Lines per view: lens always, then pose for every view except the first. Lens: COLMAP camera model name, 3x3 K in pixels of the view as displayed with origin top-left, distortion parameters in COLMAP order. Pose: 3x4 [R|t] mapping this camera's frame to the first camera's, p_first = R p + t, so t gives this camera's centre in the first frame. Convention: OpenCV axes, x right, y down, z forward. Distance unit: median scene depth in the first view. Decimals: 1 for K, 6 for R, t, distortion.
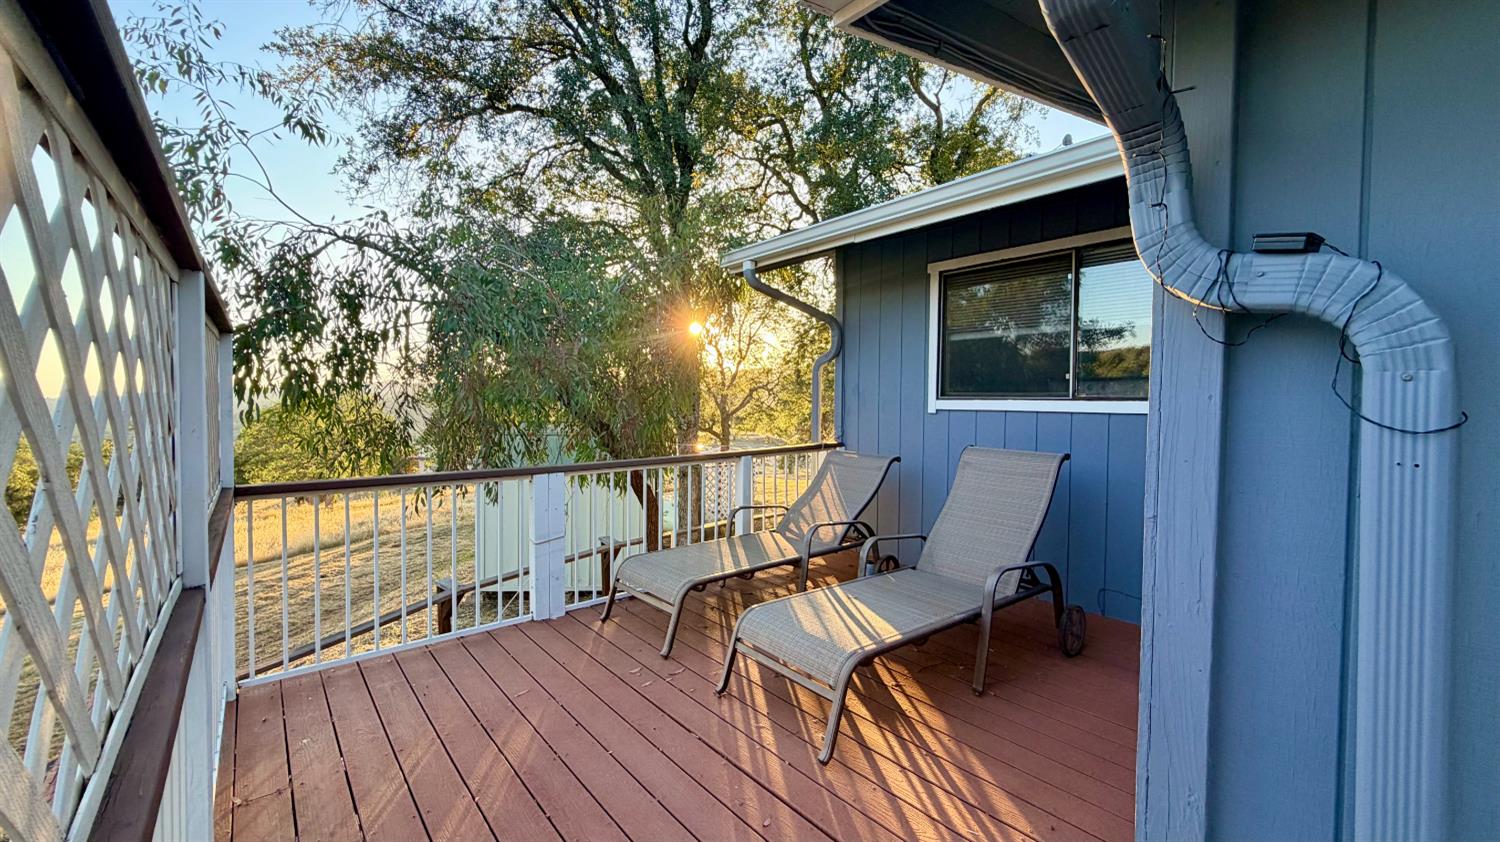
lens RADIAL K [[599.7, 0, 749.5], [0, 599.7, 418.5], [0, 0, 1]] dist [-0.001538, 0.000710]
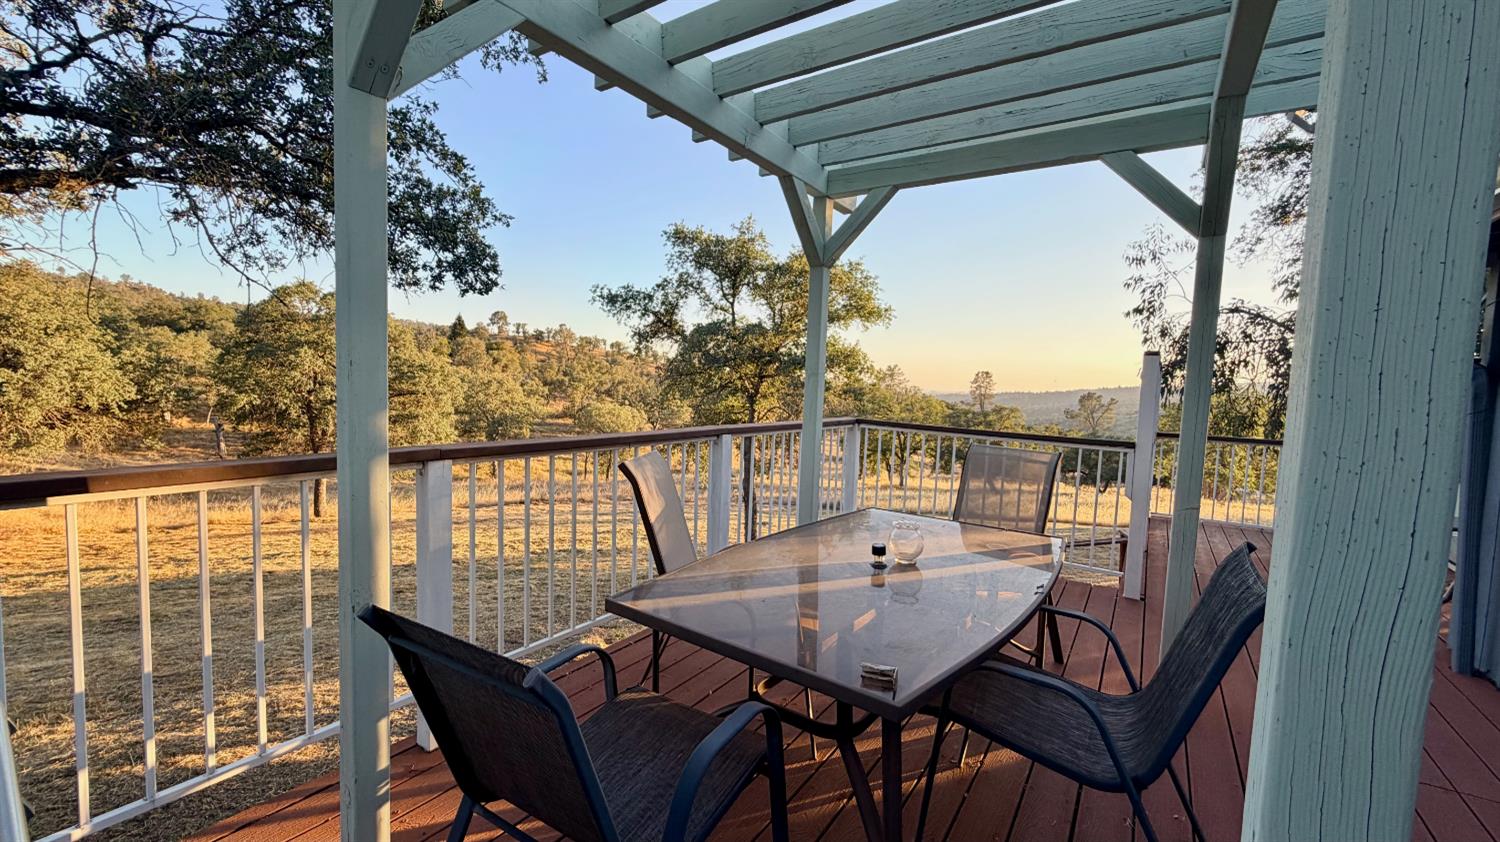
lens RADIAL K [[599.7, 0, 749.7], [0, 599.7, 419.0], [0, 0, 1]] dist [-0.001538, 0.000710]
pose [[0.264339, 0.072820, -0.961677, 0.593705], [-0.048579, 0.996885, 0.062133, -0.012314], [0.963205, 0.030294, 0.267053, -0.710322]]
